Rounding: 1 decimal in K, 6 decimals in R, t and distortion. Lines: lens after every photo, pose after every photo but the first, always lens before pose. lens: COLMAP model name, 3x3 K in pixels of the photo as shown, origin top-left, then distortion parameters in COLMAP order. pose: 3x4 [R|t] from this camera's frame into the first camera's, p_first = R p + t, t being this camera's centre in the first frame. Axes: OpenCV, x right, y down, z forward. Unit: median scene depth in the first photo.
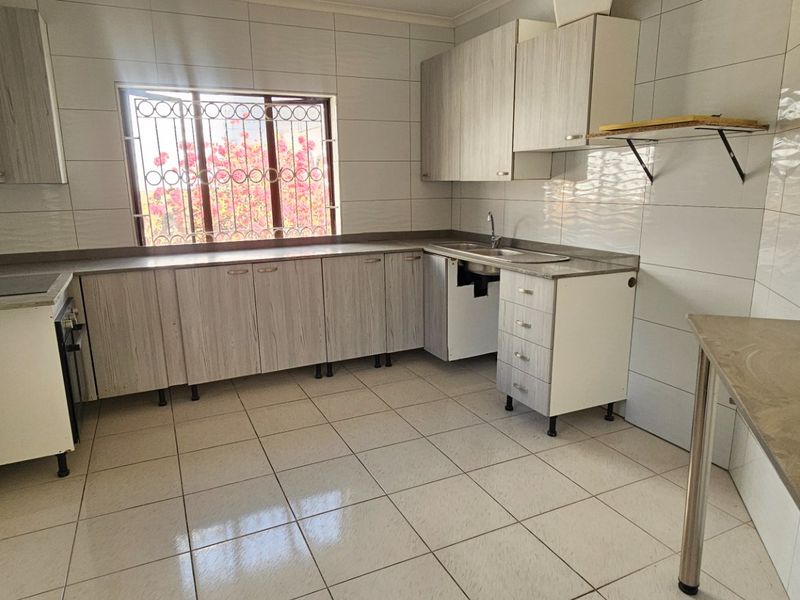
lens RADIAL K [[528.9, 0, 400.0], [0, 528.9, 300.0], [0, 0, 1]] dist [0.001126, 0.000091]
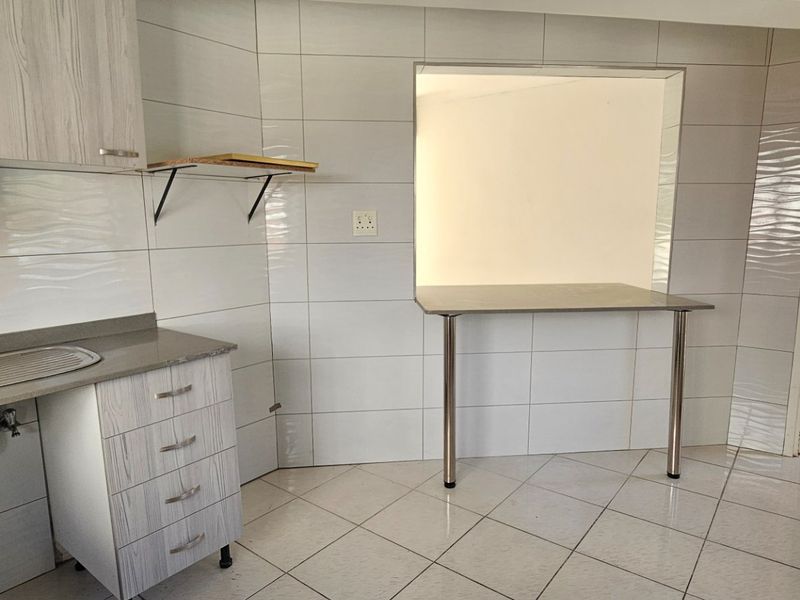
lens RADIAL K [[528.9, 0, 400.0], [0, 528.9, 300.0], [0, 0, 1]] dist [0.001126, 0.000091]
pose [[-0.445091, -0.117288, 0.887771, -0.425507], [0.209723, 0.950160, 0.230677, -0.210066], [-0.870580, 0.288858, -0.398310, 0.995862]]
